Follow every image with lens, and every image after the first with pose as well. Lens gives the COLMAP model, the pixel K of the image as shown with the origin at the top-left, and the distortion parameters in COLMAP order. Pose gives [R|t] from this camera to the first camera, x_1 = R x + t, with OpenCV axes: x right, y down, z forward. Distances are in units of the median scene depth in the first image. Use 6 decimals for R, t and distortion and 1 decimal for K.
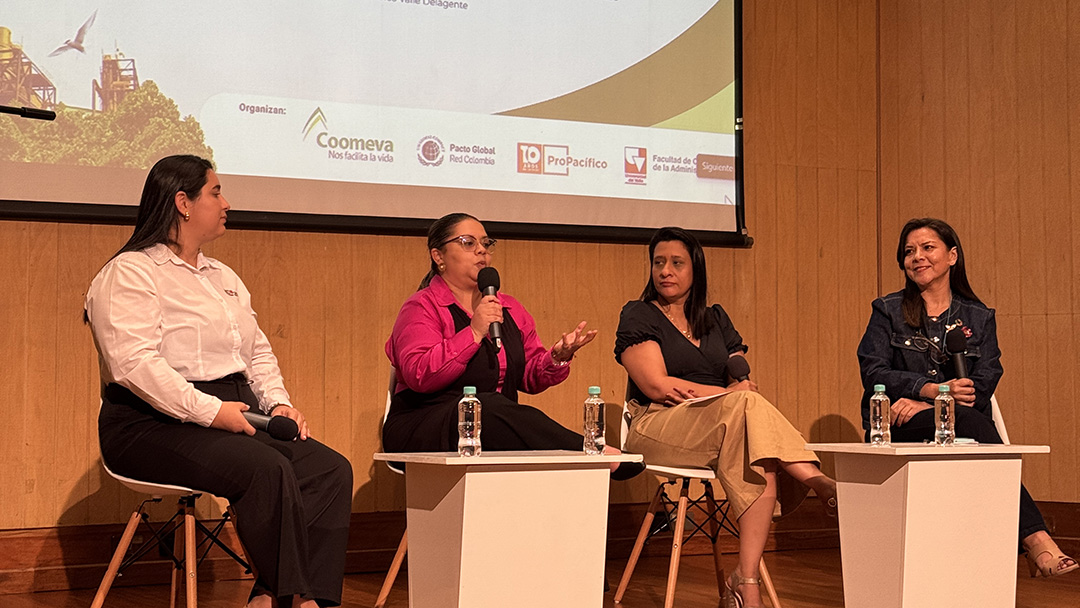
lens RADIAL K [[1572.2, 0, 540.0], [0, 1572.2, 304.0], [0, 0, 1]] dist [0.030157, 0.080927]
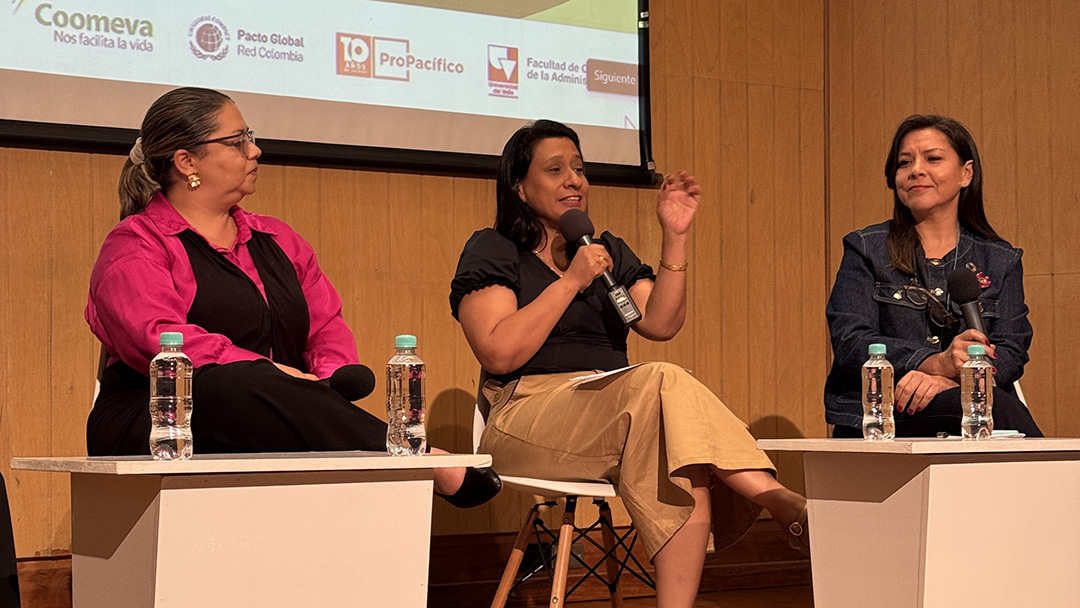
lens RADIAL K [[1645.0, 0, 539.0], [0, 1645.0, 398.8], [0, 0, 1]] dist [0.069268, 0.016970]
pose [[0.997596, -0.007518, 0.068893, 0.025229], [0.004222, 0.998844, 0.047876, 0.028586], [-0.069173, -0.047470, 0.996475, 0.246681]]
